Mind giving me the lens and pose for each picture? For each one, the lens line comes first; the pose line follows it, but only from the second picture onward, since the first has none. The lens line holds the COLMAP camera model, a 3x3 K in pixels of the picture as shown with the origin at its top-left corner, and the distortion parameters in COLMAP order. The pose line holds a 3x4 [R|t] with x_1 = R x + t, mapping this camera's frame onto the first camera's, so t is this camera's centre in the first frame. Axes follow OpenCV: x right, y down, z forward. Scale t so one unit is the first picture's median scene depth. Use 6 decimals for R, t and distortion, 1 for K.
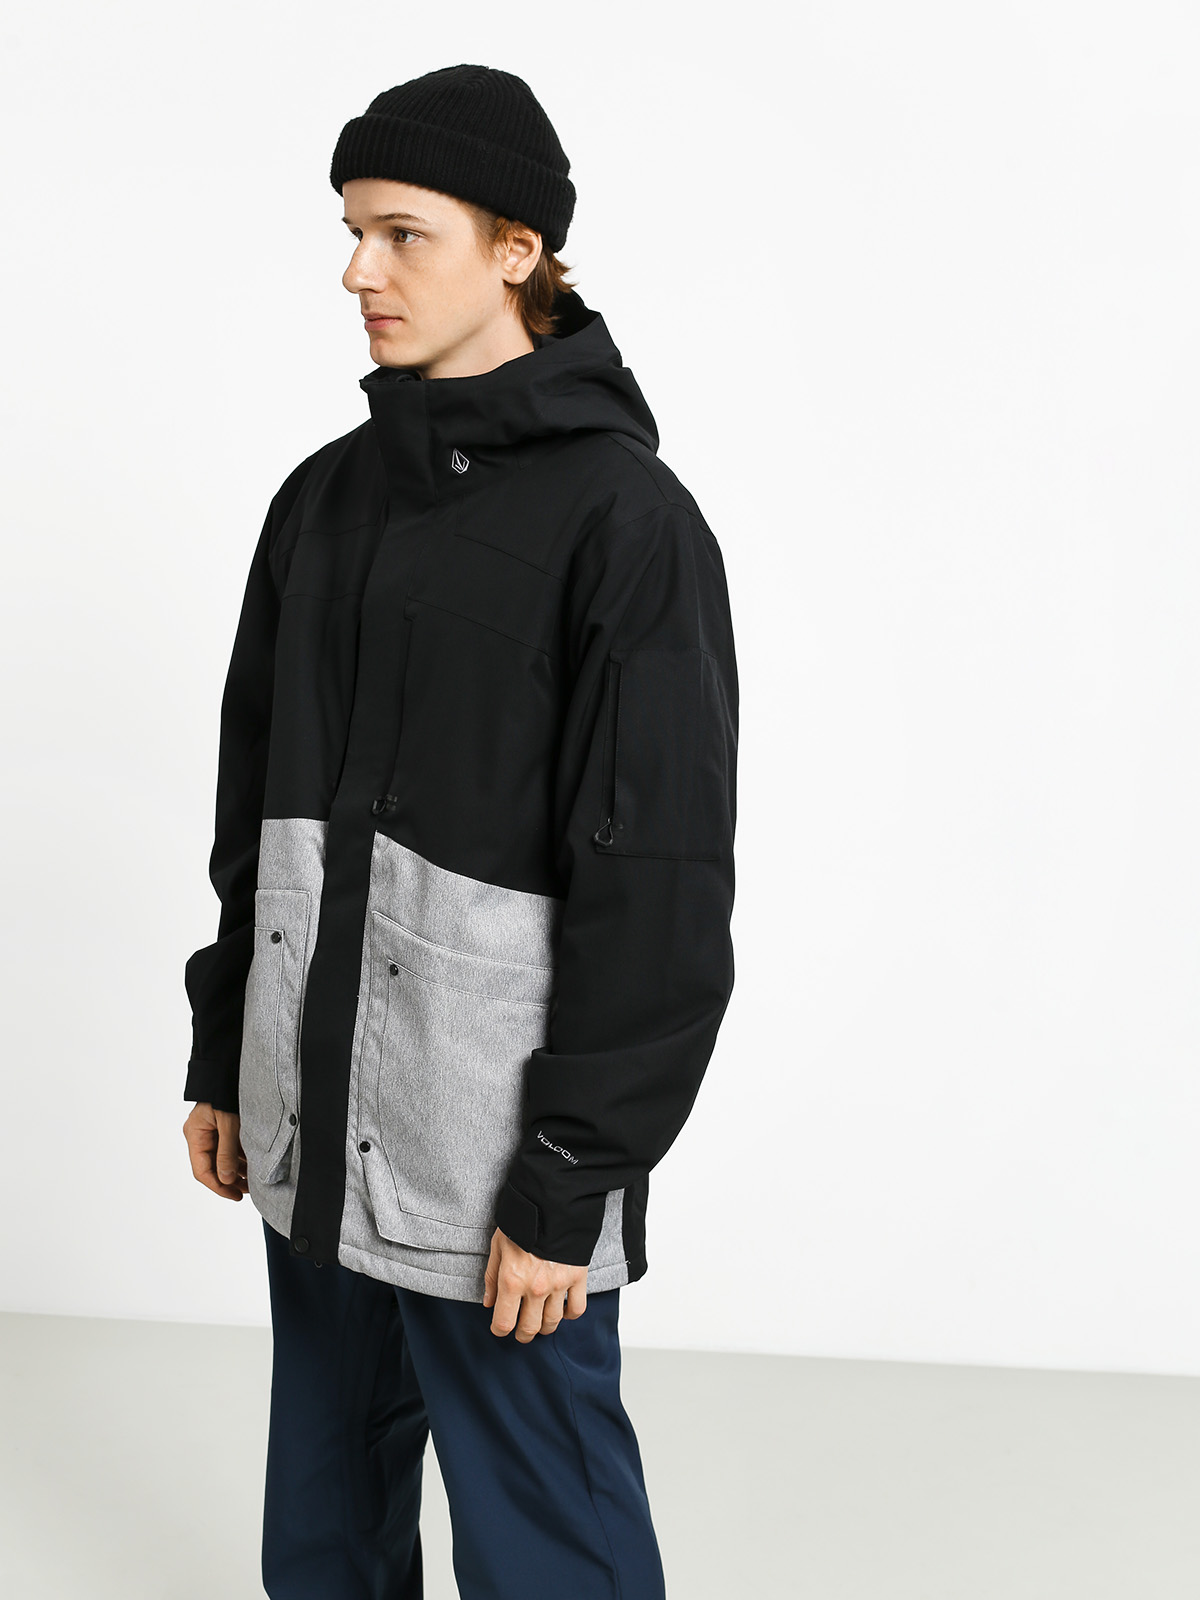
lens RADIAL K [[2255.3, 0, 600.0], [0, 2255.3, 800.0], [0, 0, 1]] dist [0.002129, 0.013438]
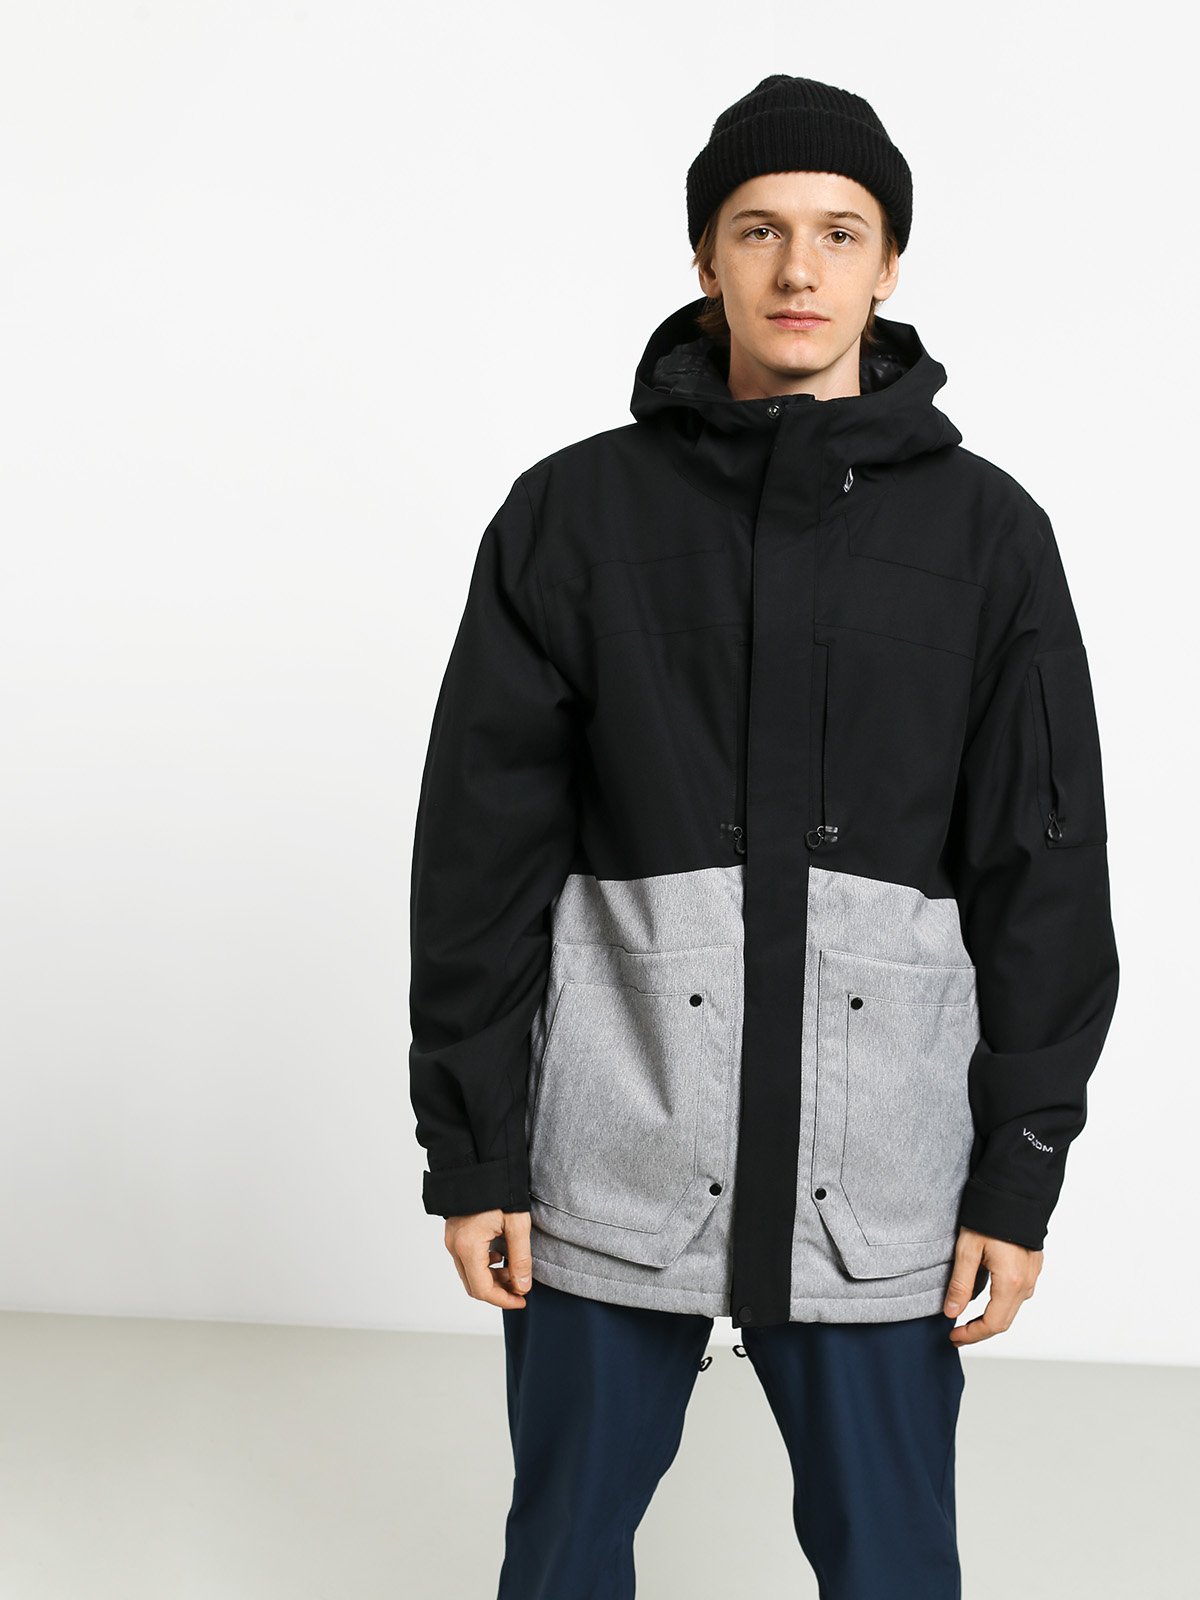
lens RADIAL K [[2255.3, 0, 600.0], [0, 2255.3, 800.0], [0, 0, 1]] dist [0.002129, 0.013438]
pose [[0.652314, -0.125506, 0.747486, -0.871729], [0.116021, 0.991107, 0.065162, -0.087094], [-0.749017, 0.044218, 0.661074, 0.430618]]
